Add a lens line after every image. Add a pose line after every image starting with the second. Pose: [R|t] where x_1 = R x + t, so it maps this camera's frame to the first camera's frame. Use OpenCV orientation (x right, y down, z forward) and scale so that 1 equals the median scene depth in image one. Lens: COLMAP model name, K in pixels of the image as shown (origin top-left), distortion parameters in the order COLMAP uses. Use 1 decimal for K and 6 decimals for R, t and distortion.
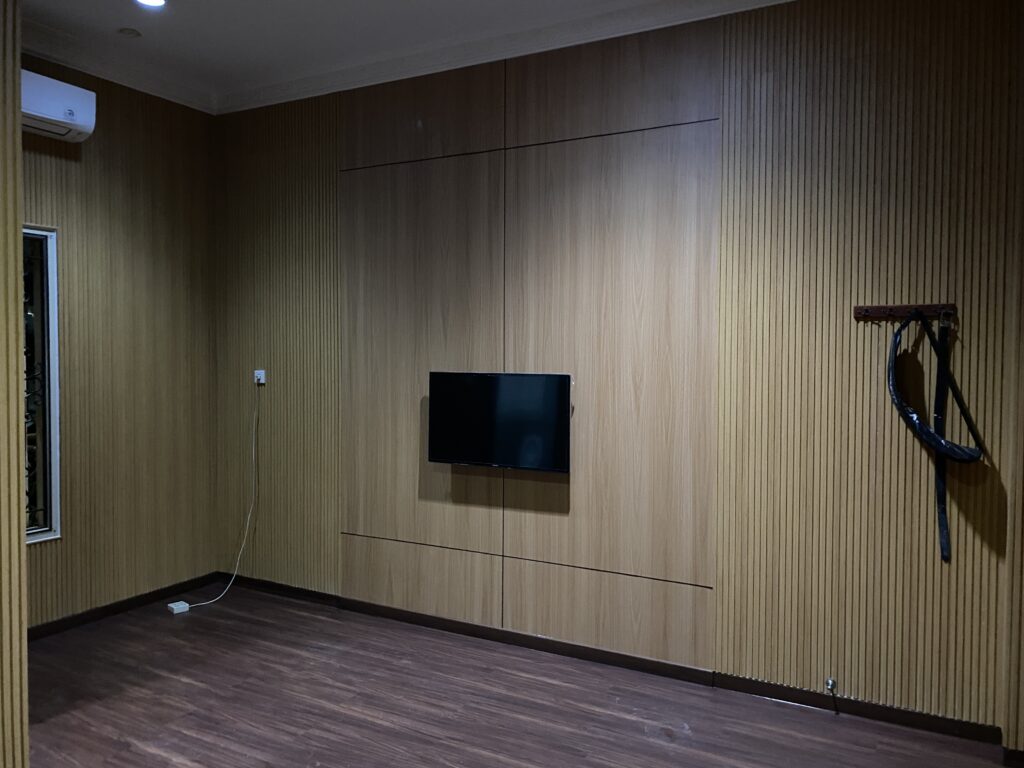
lens RADIAL K [[781.2, 0, 516.9], [0, 781.2, 375.1], [0, 0, 1]] dist [0.025451, -0.025495]
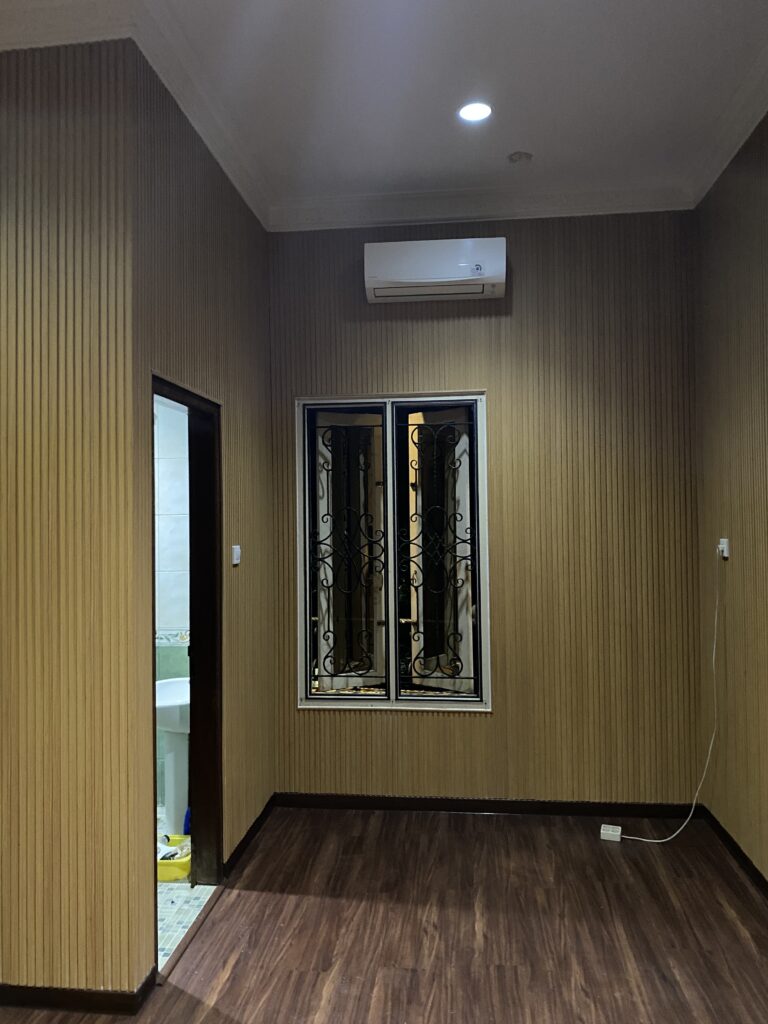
lens RADIAL K [[777.2, 0, 378.7], [0, 777.2, 509.1], [0, 0, 1]] dist [0.062125, -0.051015]
pose [[0.383130, -0.022345, -0.923424, 0.289229], [-0.011557, 0.999513, -0.028981, -0.011569], [0.923622, 0.021776, 0.382686, 0.589209]]
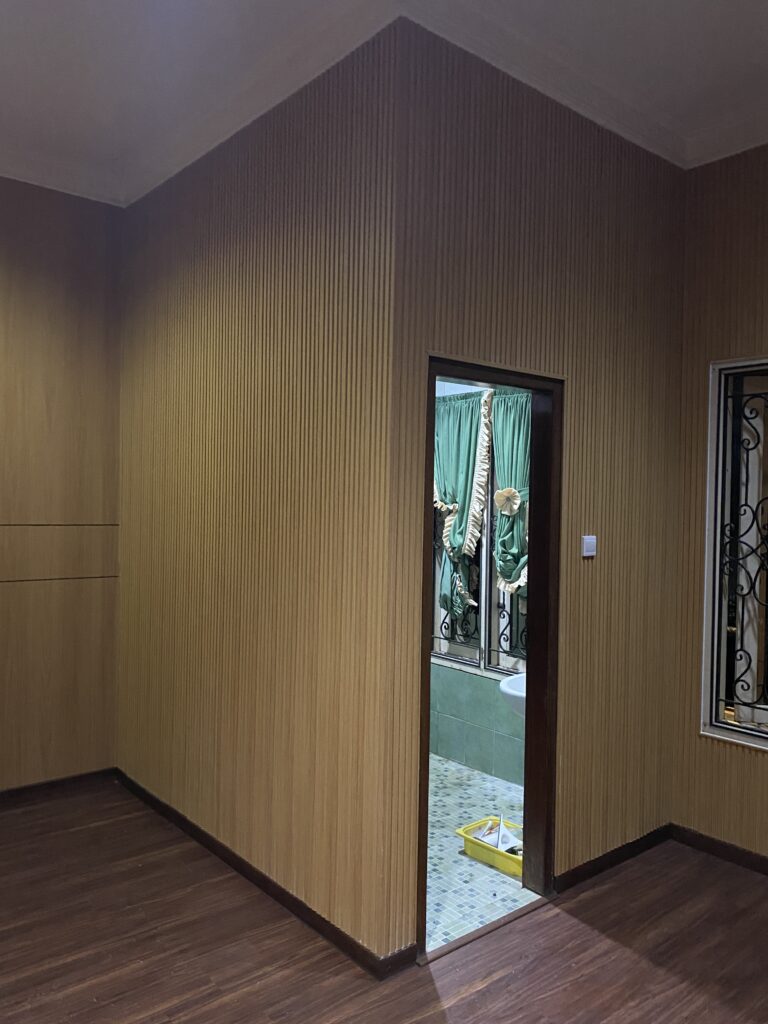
lens RADIAL K [[781.2, 0, 384.0], [0, 781.2, 512.0], [0, 0, 1]] dist [0.025451, -0.025495]
pose [[-0.362616, 0.001856, -0.931937, 0.222994], [-0.047030, 0.998687, 0.020288, -0.025529], [0.930751, 0.051186, -0.362052, 0.894391]]
